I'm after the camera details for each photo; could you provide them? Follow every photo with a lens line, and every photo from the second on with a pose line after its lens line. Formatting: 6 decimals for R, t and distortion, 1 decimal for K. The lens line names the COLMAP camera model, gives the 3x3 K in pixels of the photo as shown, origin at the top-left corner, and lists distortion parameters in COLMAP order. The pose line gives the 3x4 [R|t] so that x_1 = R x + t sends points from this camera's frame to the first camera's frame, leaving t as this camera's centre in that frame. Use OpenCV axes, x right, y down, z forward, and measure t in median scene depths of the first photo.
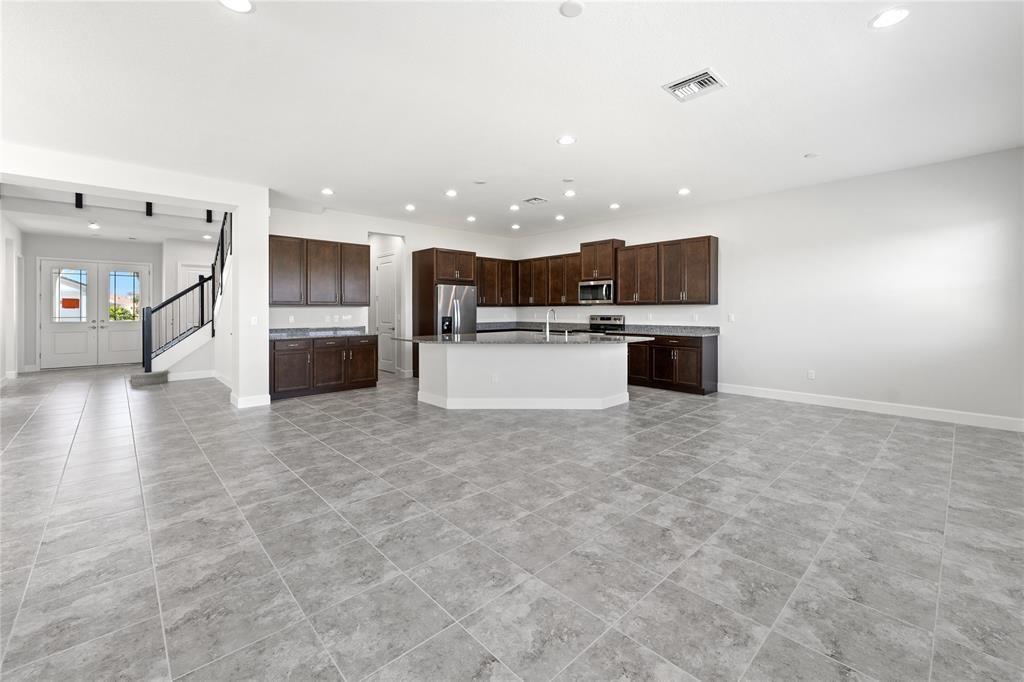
lens RADIAL K [[423.4, 0, 507.4], [0, 423.4, 306.0], [0, 0, 1]] dist [0.010711, 0.000494]
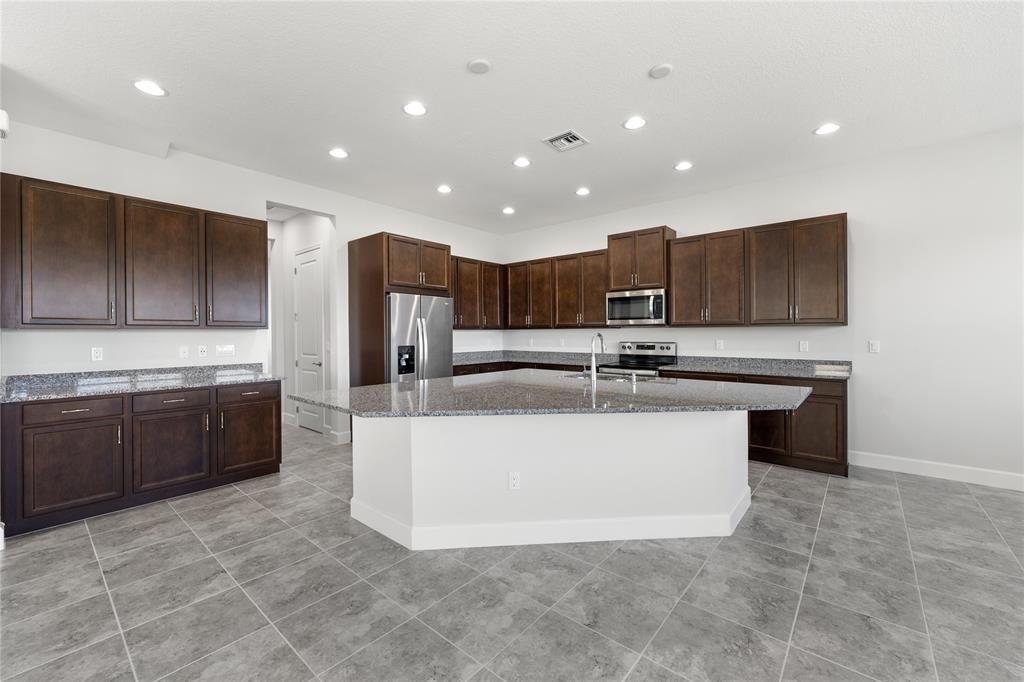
lens RADIAL K [[423.4, 0, 514.8], [0, 423.4, 342.3], [0, 0, 1]] dist [0.010711, 0.000494]
pose [[0.992898, -0.004368, 0.118885, -0.058011], [0.000581, 0.999492, 0.031871, 0.000456], [-0.118963, -0.031576, 0.992396, 0.362738]]
